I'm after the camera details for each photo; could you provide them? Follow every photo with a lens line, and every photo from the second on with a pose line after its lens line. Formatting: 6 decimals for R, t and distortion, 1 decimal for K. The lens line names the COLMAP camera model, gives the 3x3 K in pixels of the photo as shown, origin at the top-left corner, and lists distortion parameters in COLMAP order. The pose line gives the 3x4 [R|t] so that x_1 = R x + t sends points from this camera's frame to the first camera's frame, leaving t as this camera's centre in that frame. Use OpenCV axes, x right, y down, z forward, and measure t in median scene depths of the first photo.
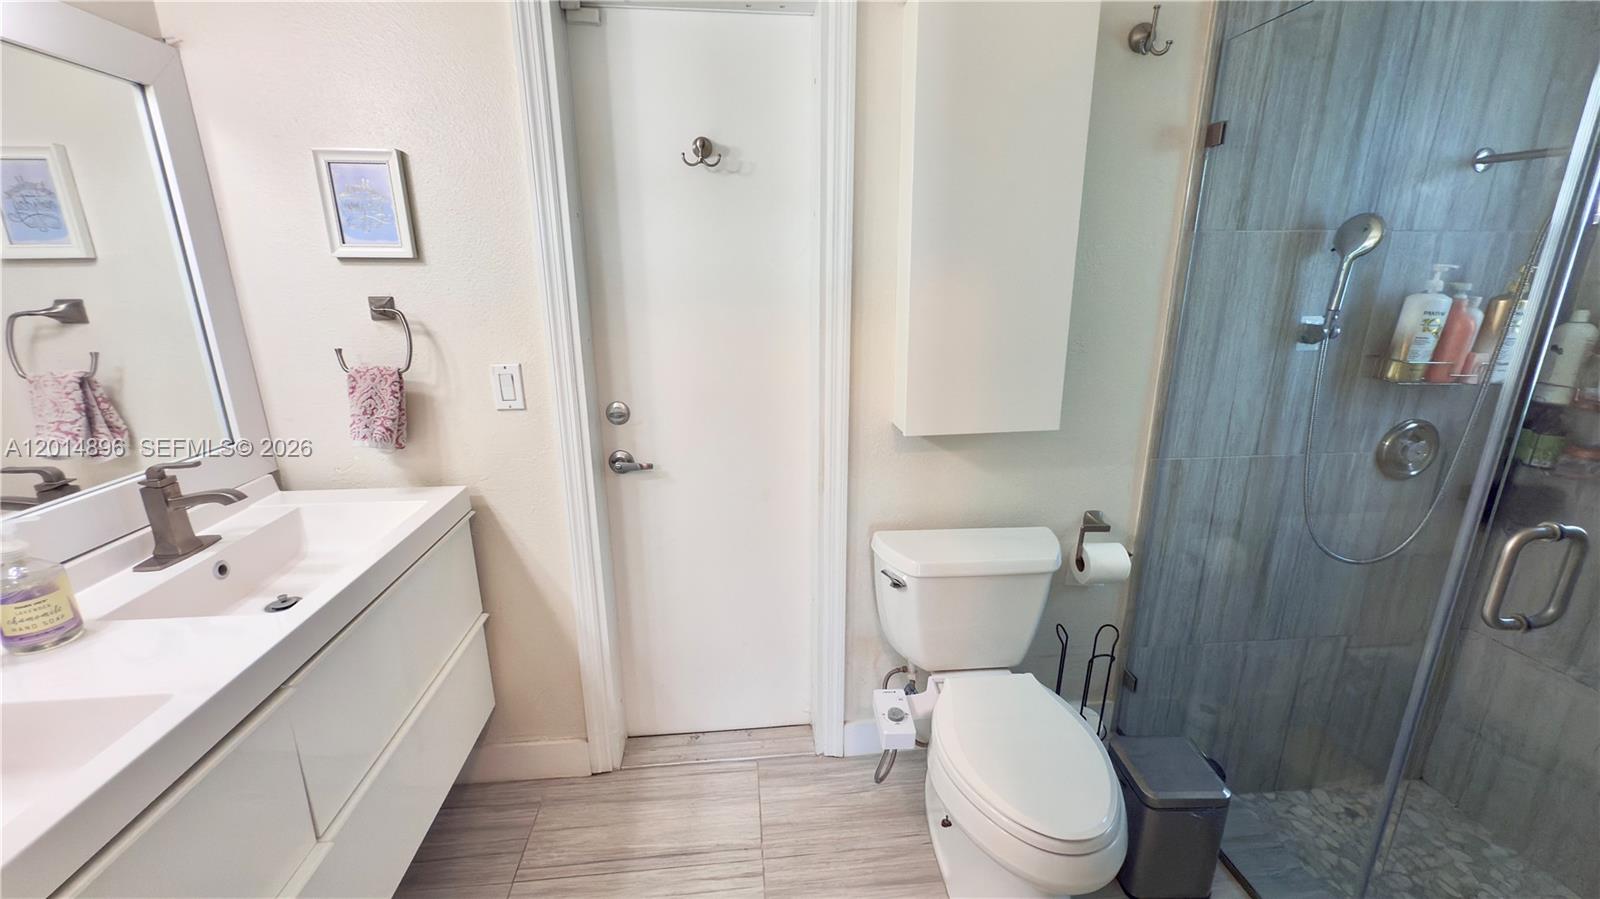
lens RADIAL K [[638.5, 0, 801.0], [0, 638.5, 451.1], [0, 0, 1]] dist [-0.001180, -0.000142]
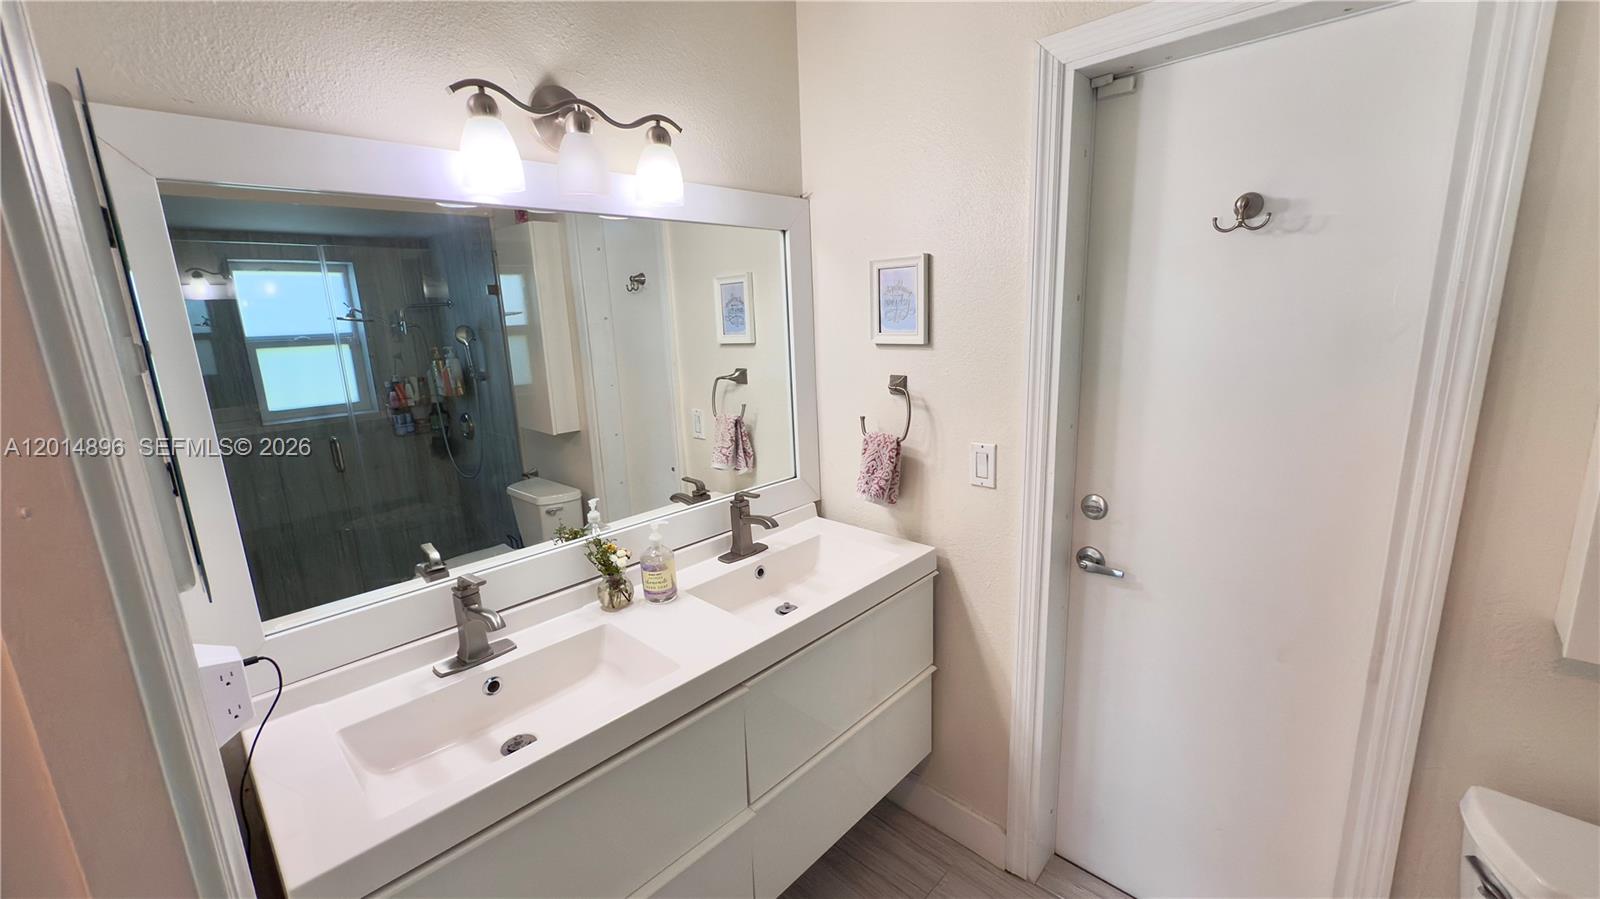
lens RADIAL K [[638.5, 0, 800.2], [0, 638.5, 448.8], [0, 0, 1]] dist [-0.001180, -0.000142]
pose [[0.645209, 0.136975, -0.751627, 0.119470], [-0.169105, 0.985000, 0.034342, -0.106682], [0.745056, 0.104946, 0.658694, 0.089663]]
